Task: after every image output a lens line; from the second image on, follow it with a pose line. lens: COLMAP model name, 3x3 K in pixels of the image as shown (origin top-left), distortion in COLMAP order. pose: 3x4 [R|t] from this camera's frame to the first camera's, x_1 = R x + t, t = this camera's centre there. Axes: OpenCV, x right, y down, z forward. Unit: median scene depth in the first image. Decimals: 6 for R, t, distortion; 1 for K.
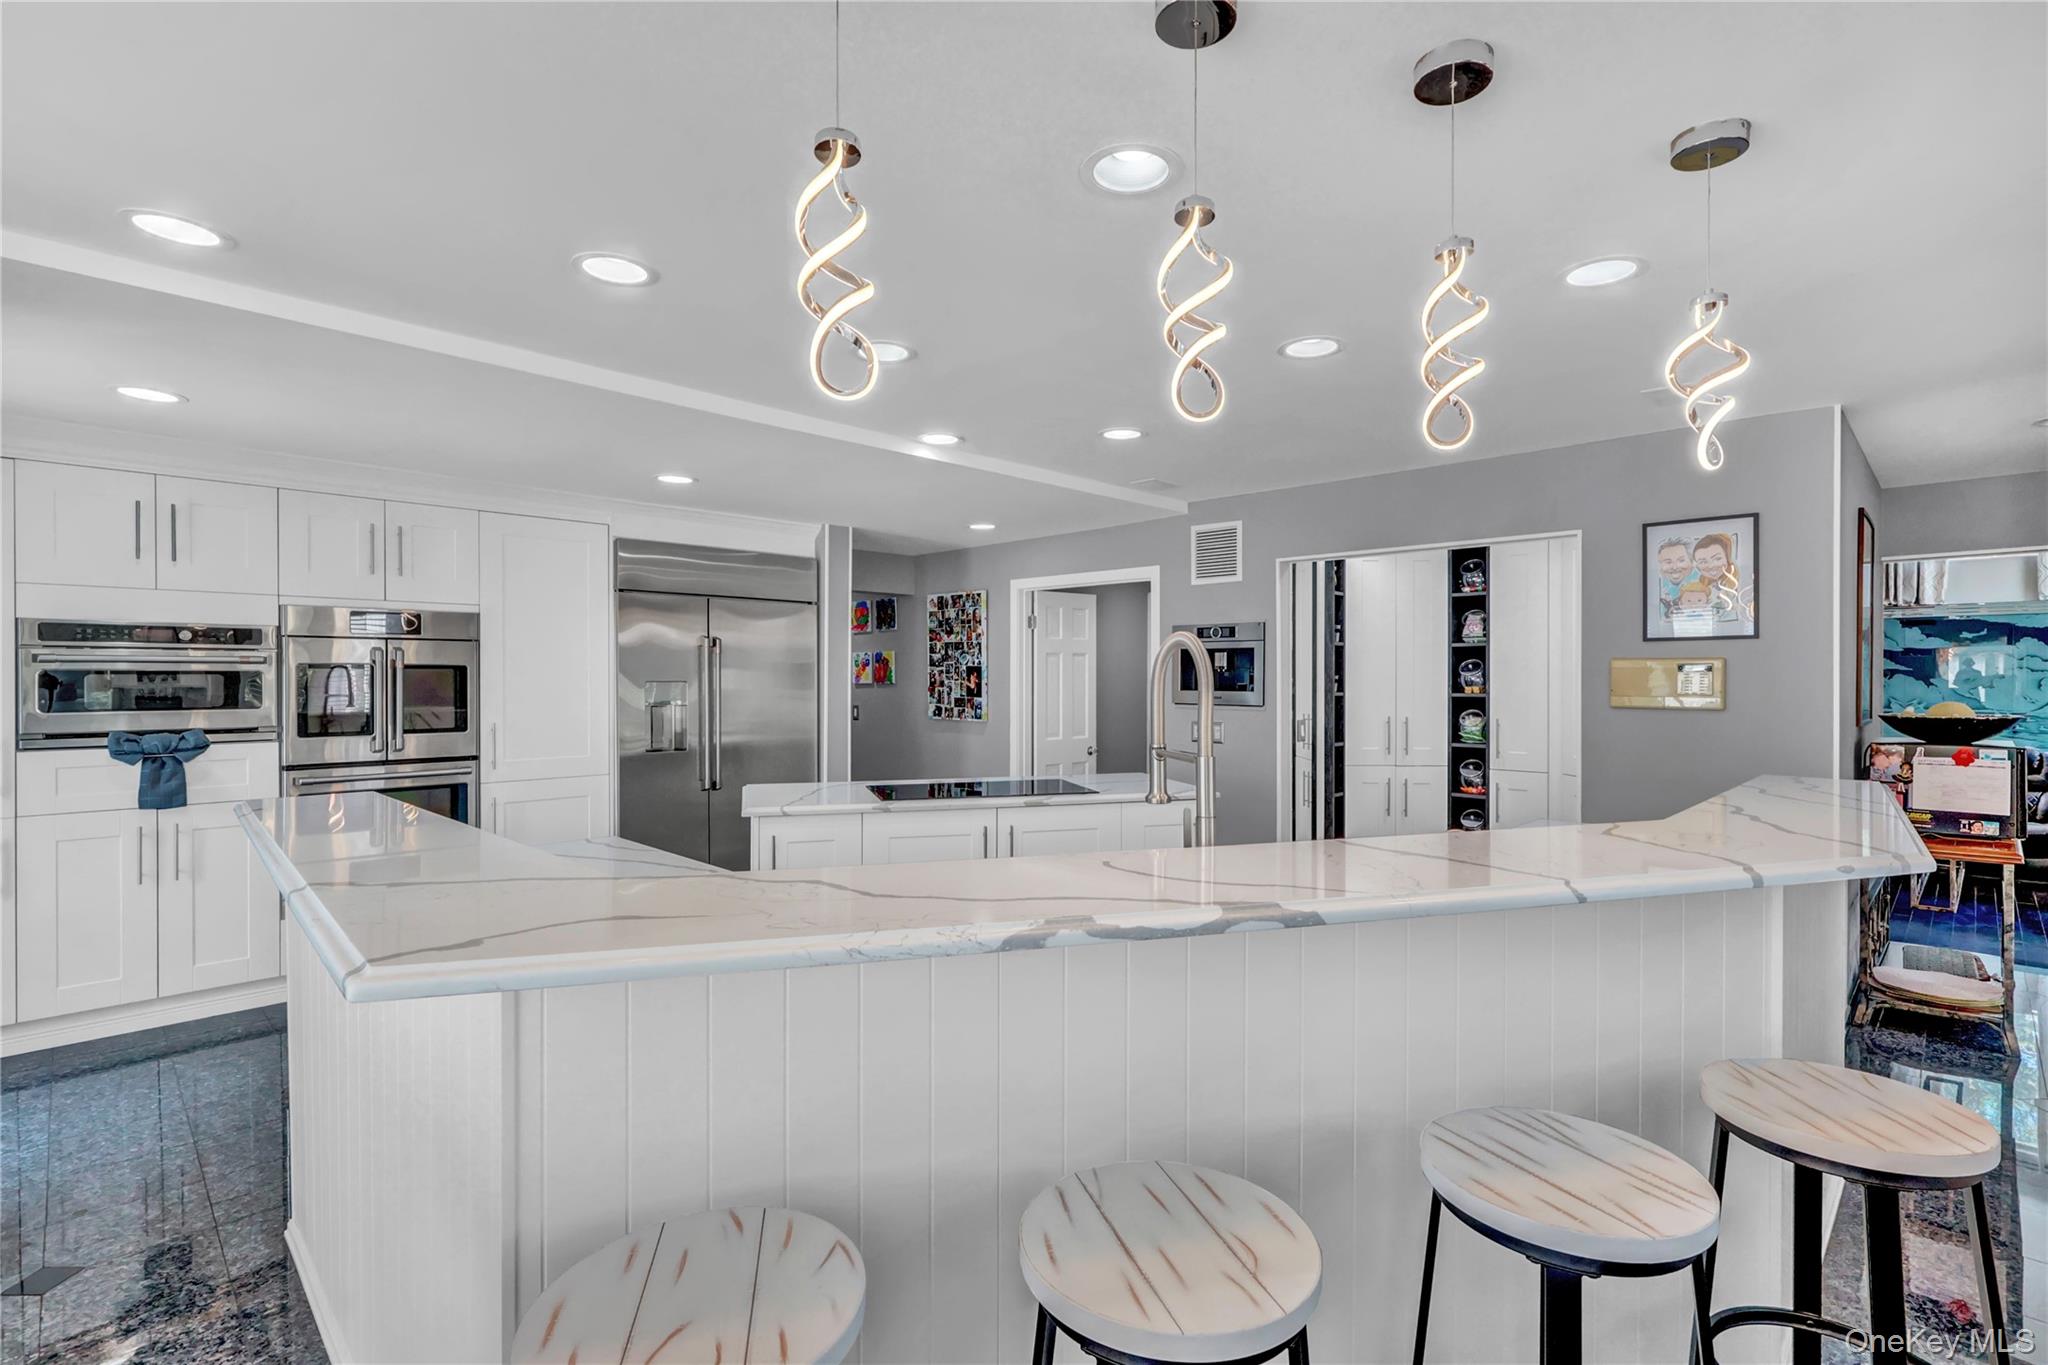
lens RADIAL K [[952.0, 0, 1023.6], [0, 952.0, 683.3], [0, 0, 1]] dist [0.001622, 0.000107]
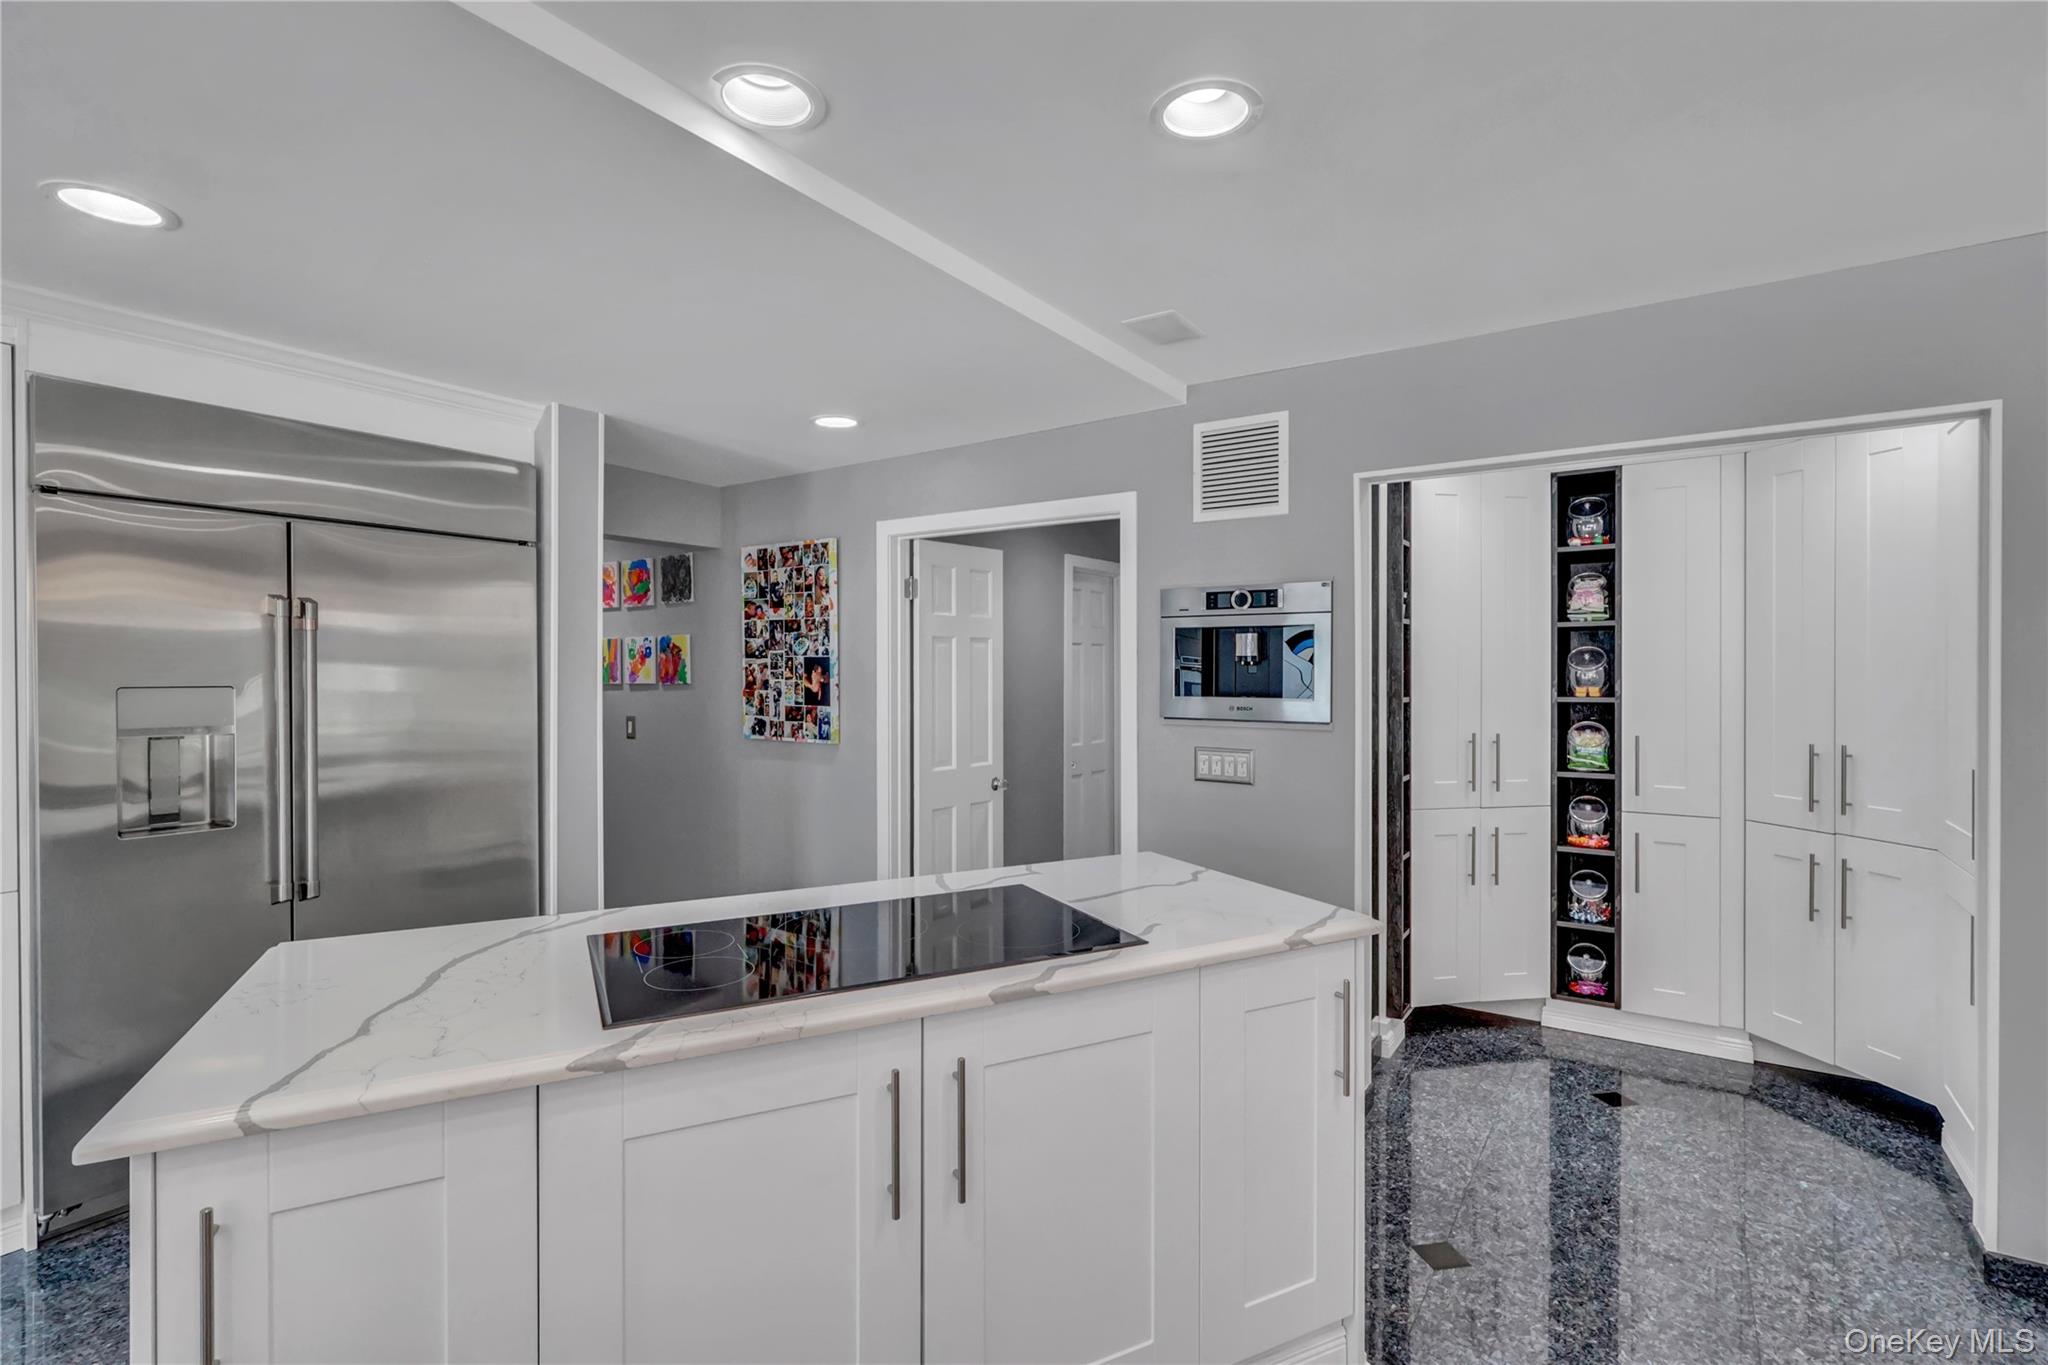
lens RADIAL K [[952.0, 0, 1026.2], [0, 952.0, 675.0], [0, 0, 1]] dist [0.001622, 0.000107]
pose [[0.982403, -0.003342, 0.186741, -0.033987], [0.003762, 0.999991, -0.001895, -0.004209], [-0.186733, 0.002564, 0.982407, 0.349300]]
